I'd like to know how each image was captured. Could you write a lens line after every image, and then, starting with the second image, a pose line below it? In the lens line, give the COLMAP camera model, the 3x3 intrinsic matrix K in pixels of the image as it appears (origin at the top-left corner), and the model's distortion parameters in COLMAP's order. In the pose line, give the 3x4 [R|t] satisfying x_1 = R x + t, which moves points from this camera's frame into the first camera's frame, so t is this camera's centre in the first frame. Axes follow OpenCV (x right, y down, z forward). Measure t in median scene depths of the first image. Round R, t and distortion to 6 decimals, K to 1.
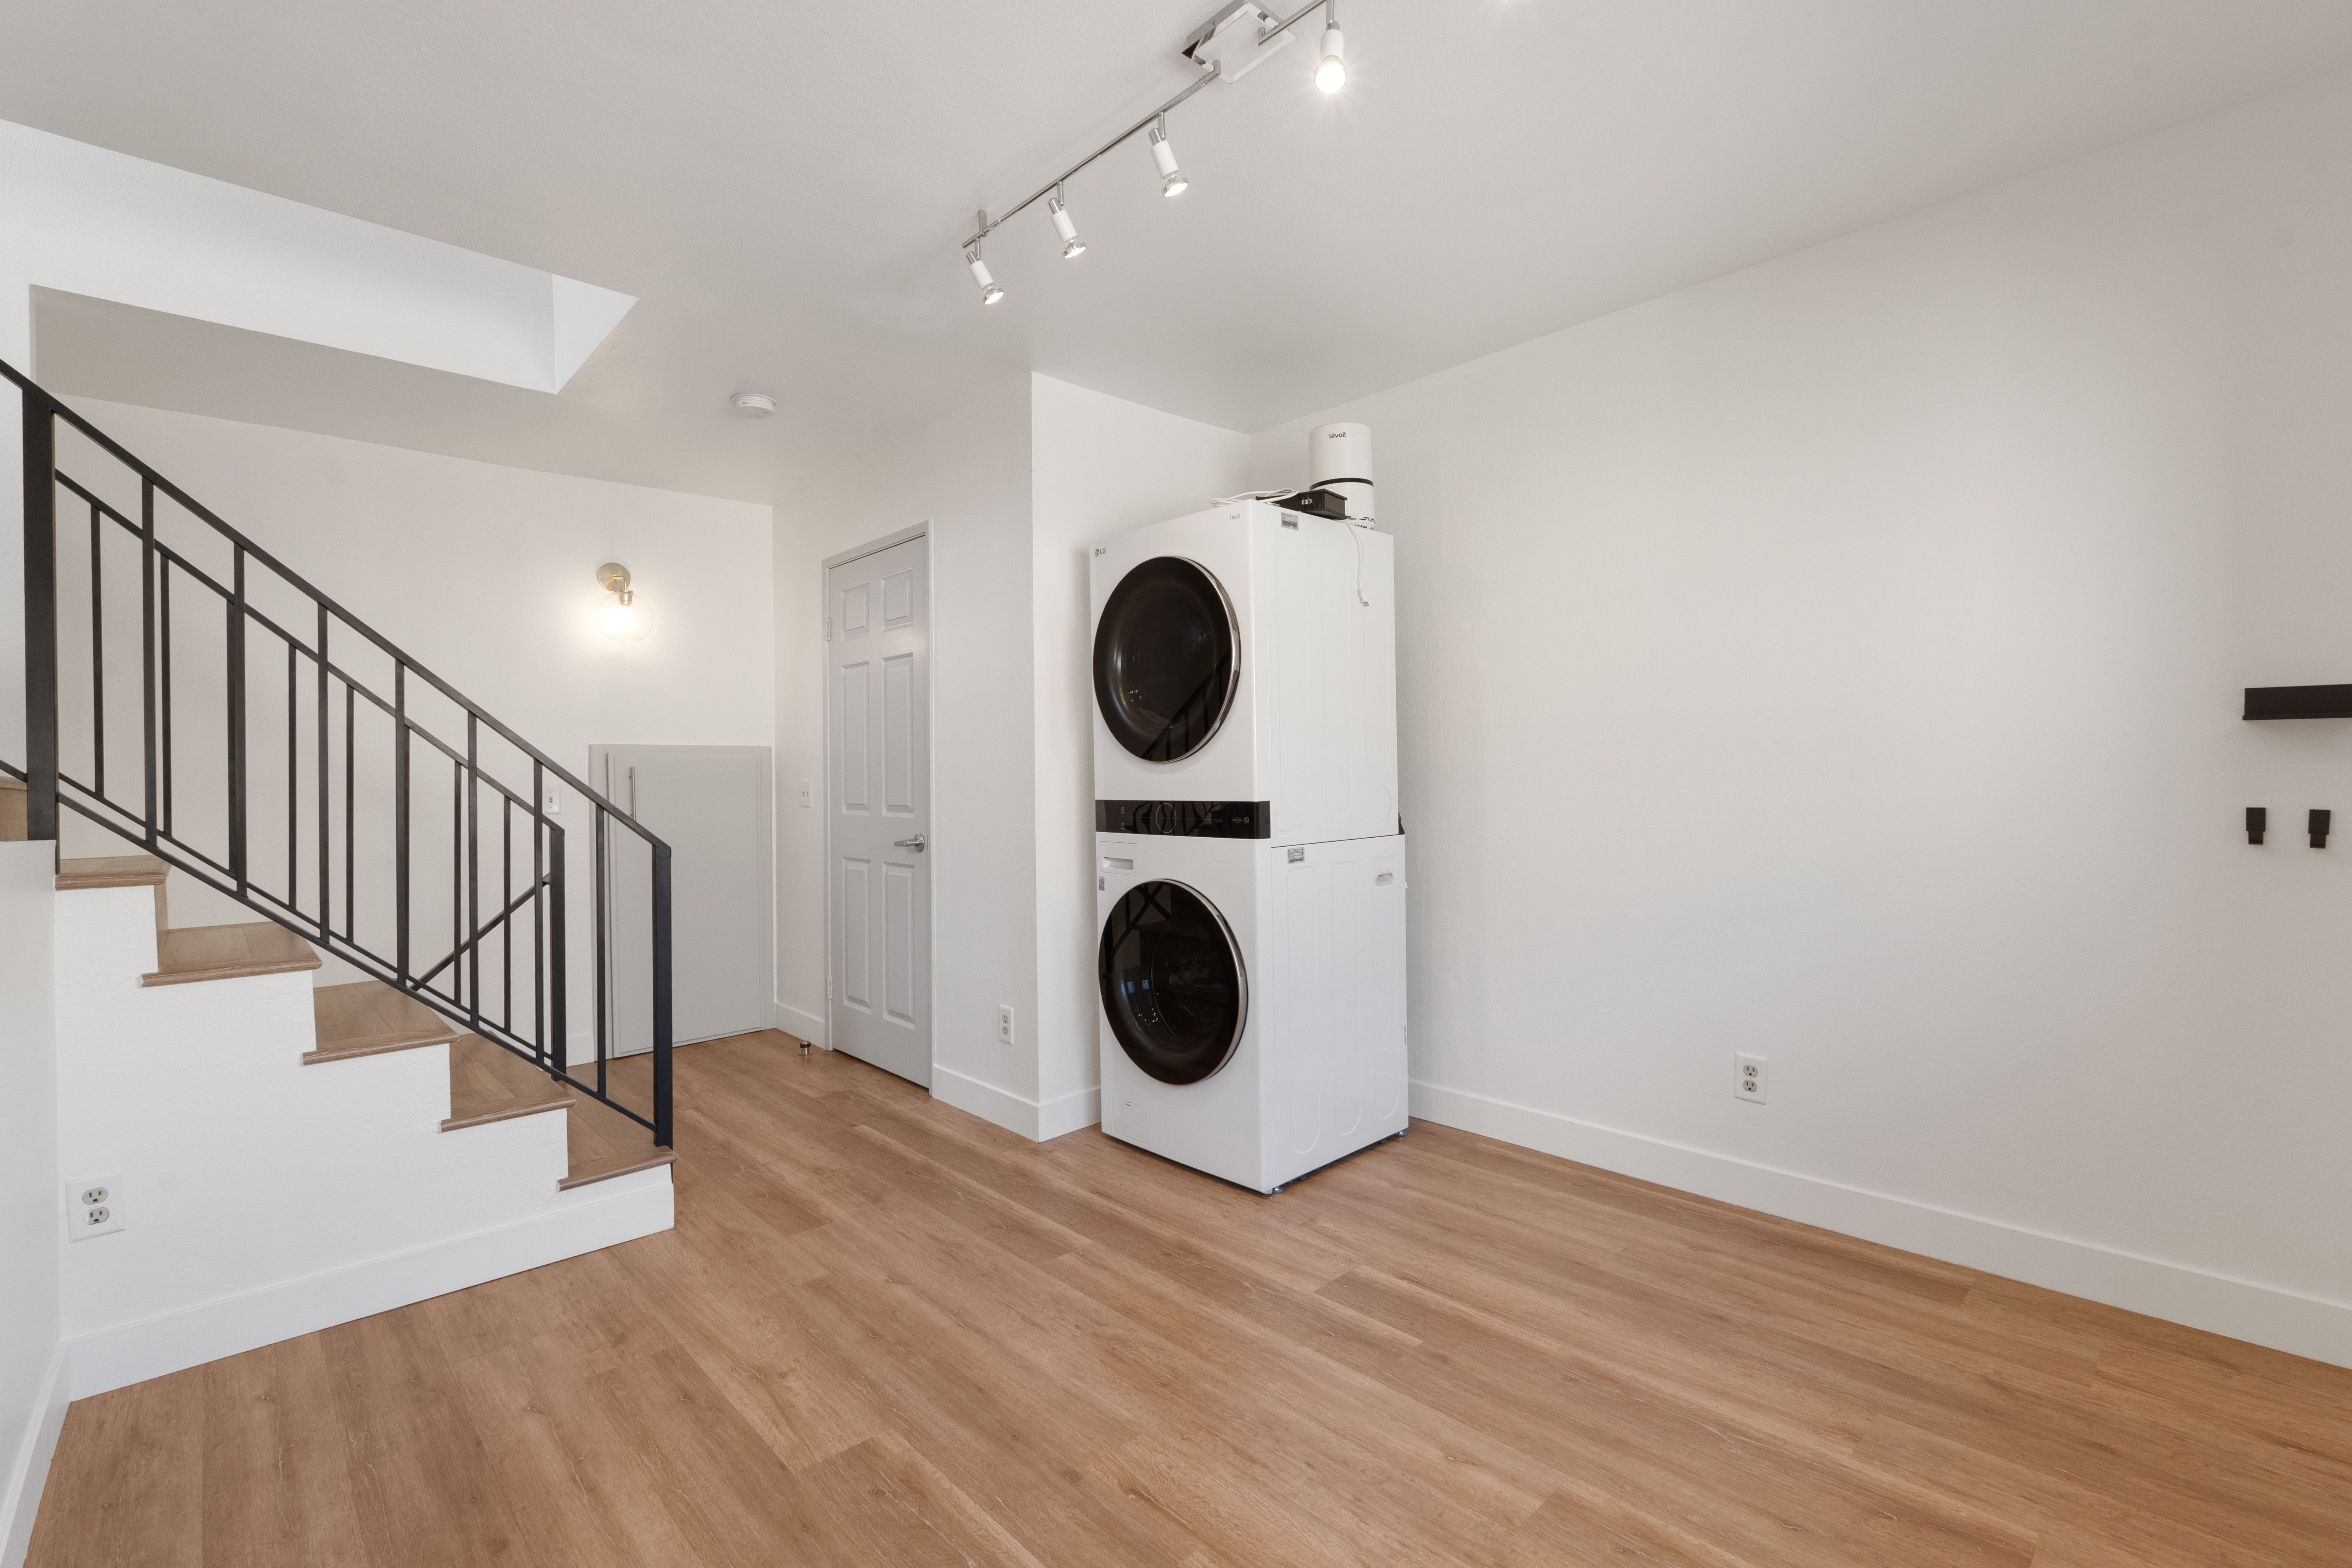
lens RADIAL K [[1034.1, 0, 1167.4], [0, 1034.1, 782.4], [0, 0, 1]] dist [-0.003233, 0.000553]
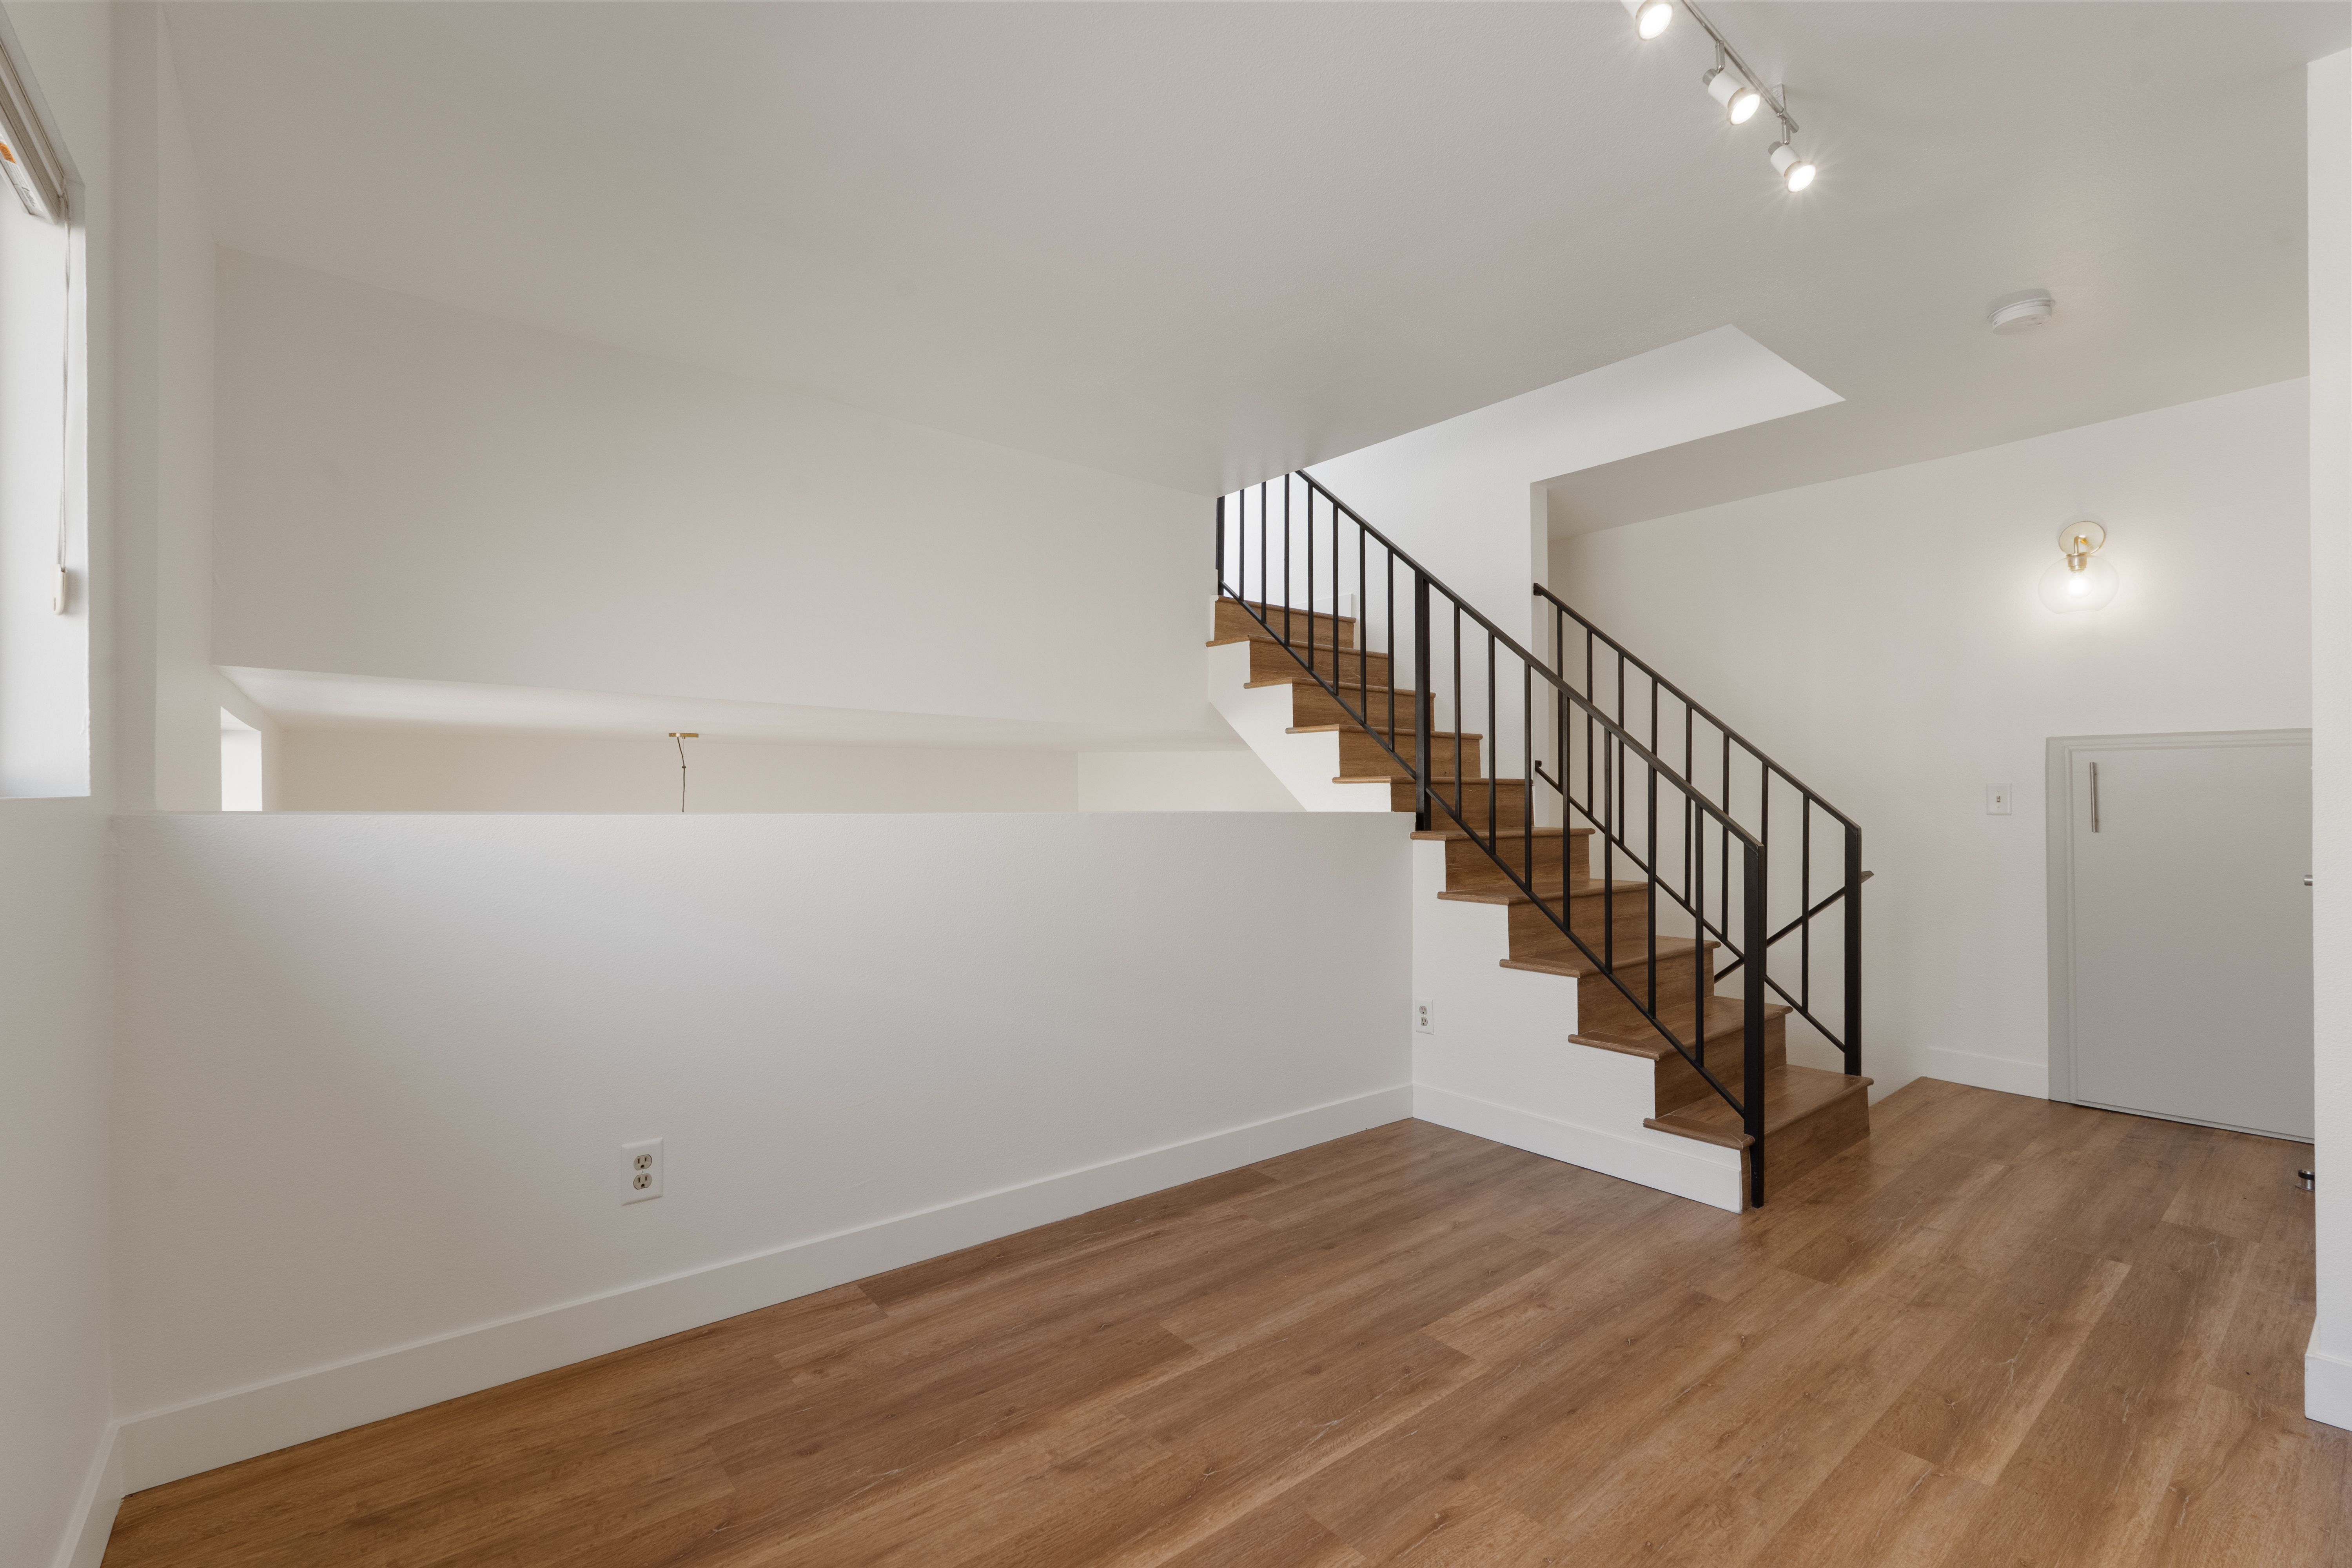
lens RADIAL K [[1034.1, 0, 1167.4], [0, 1034.1, 782.4], [0, 0, 1]] dist [-0.003233, 0.000553]
pose [[-0.073991, 0.003997, -0.997251, 0.765243], [0.000874, 0.999992, 0.003943, -0.006169], [0.997259, -0.000580, -0.073994, 0.653722]]
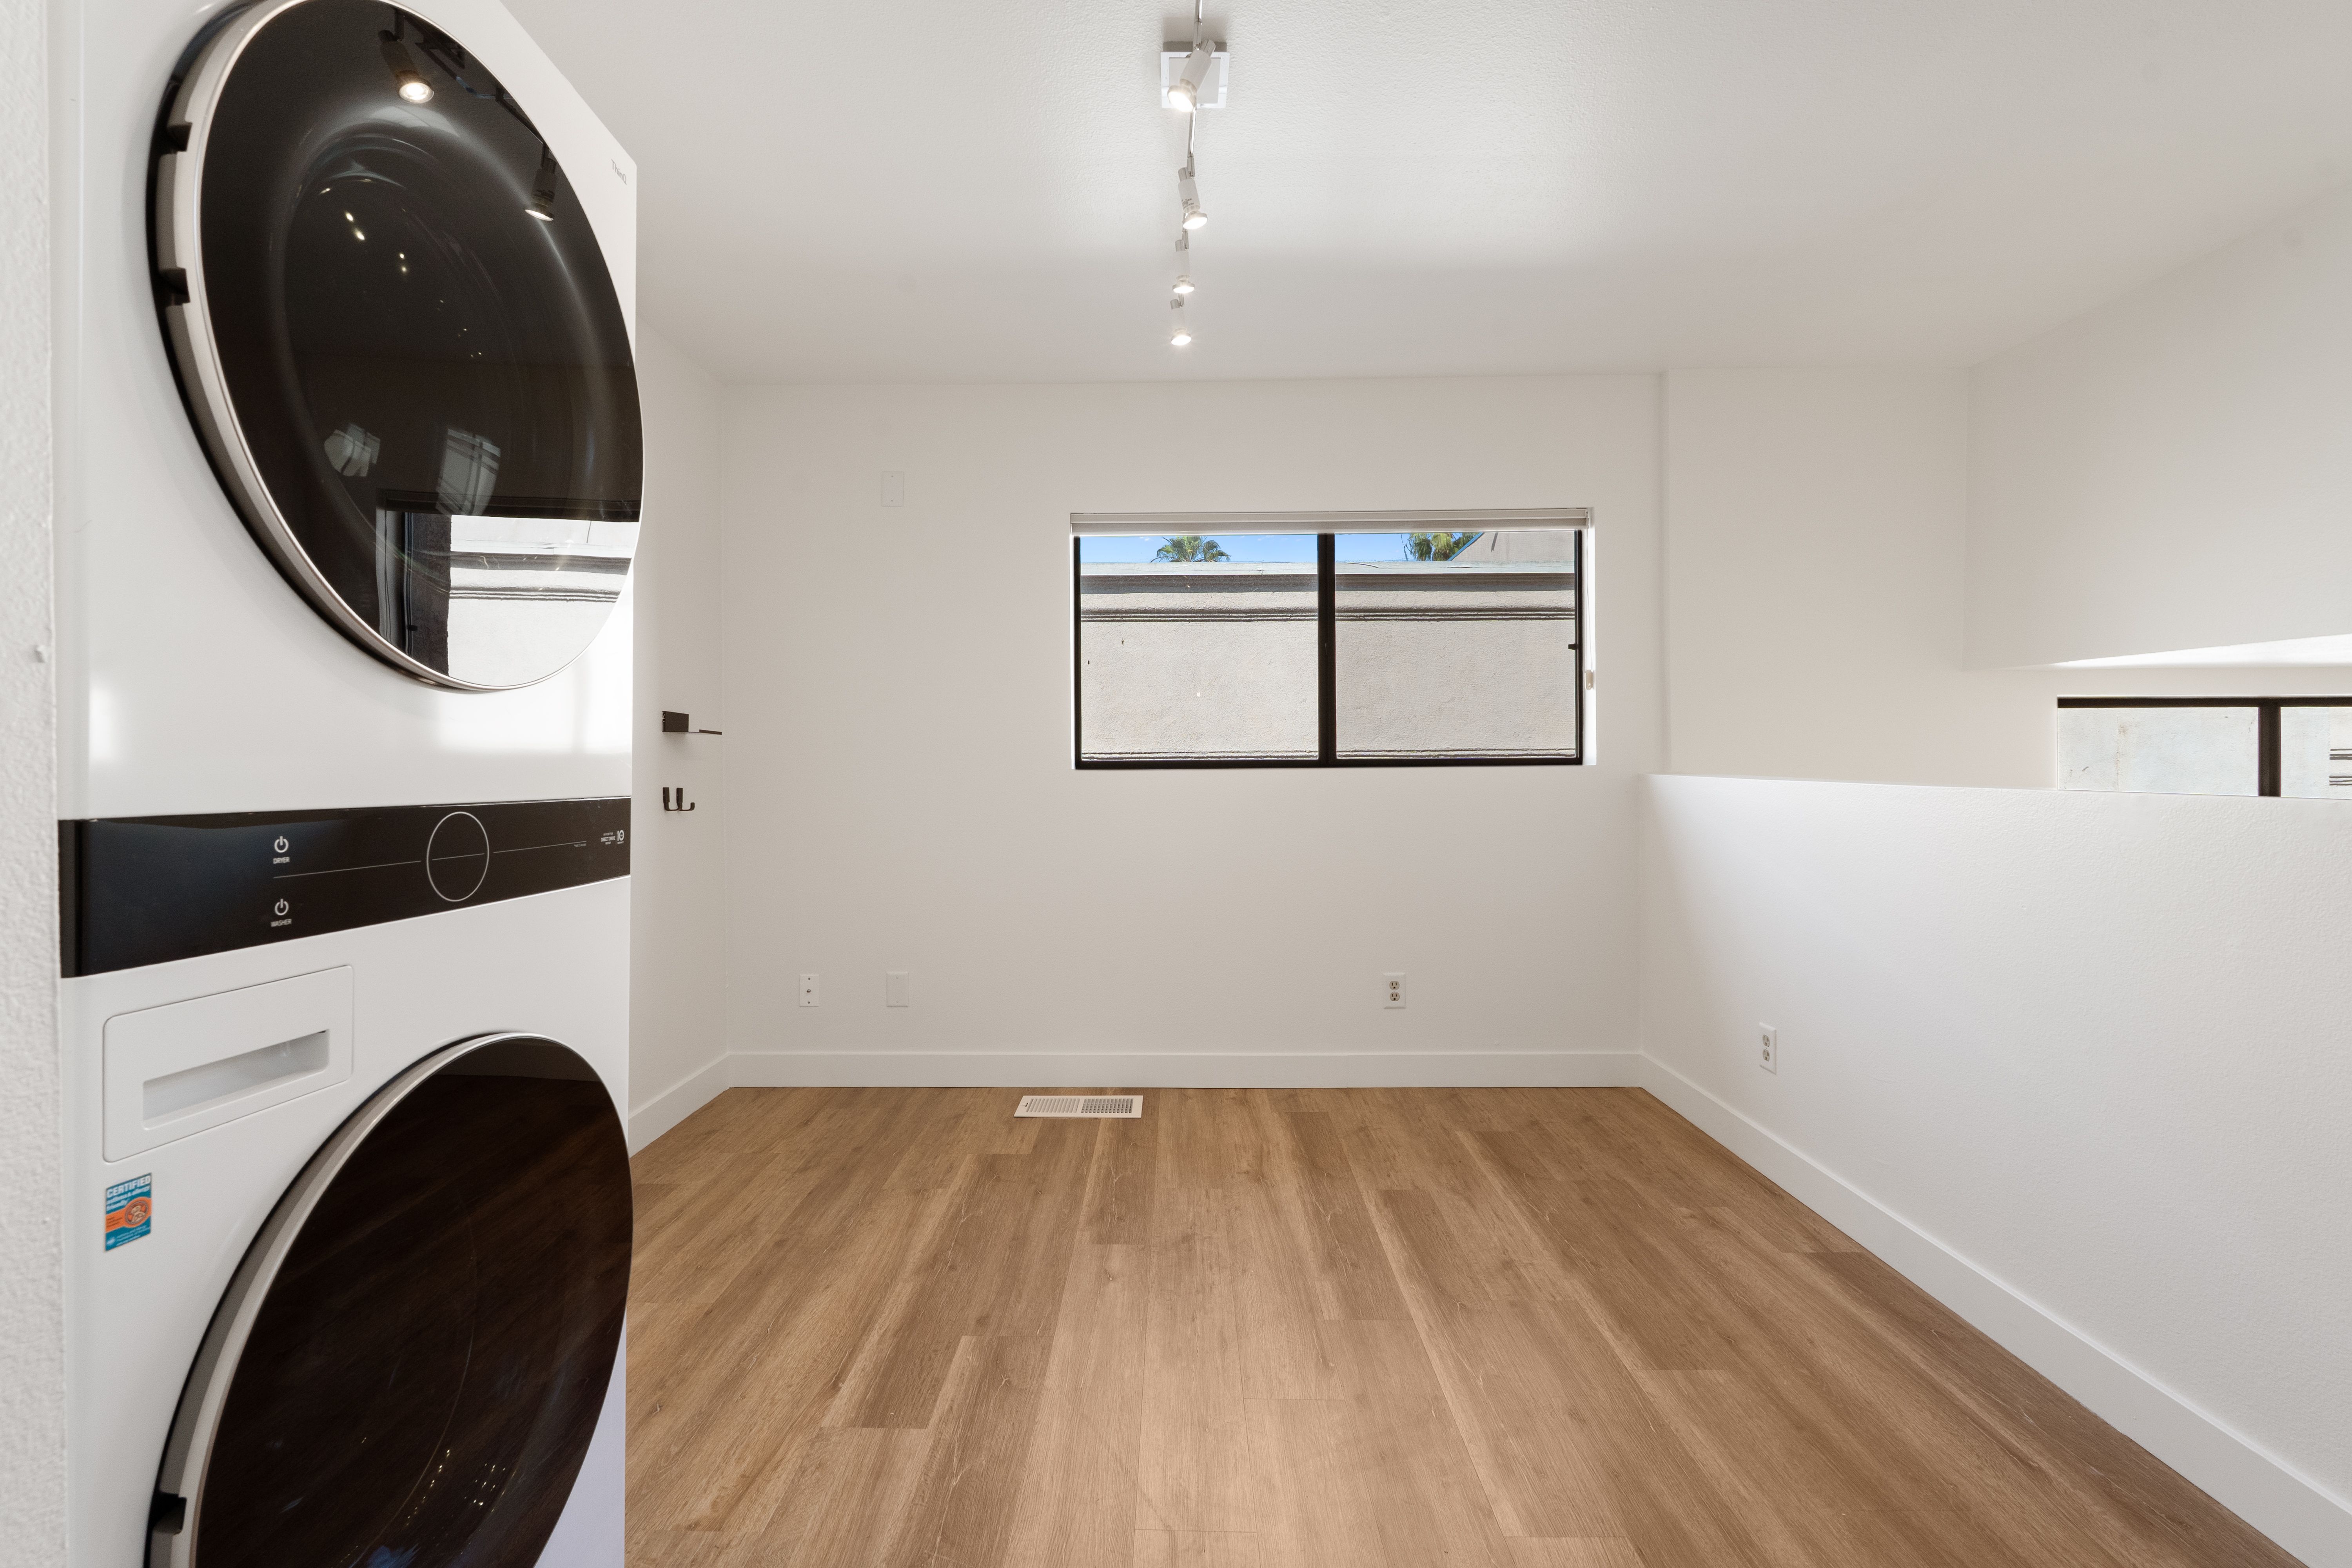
lens RADIAL K [[1034.1, 0, 1167.4], [0, 1034.1, 782.4], [0, 0, 1]] dist [-0.003233, 0.000553]
pose [[-0.721728, 0.002746, 0.692171, -0.572756], [0.010263, 0.999925, 0.006734, 0.014372], [-0.692101, 0.011964, -0.721702, 1.576172]]
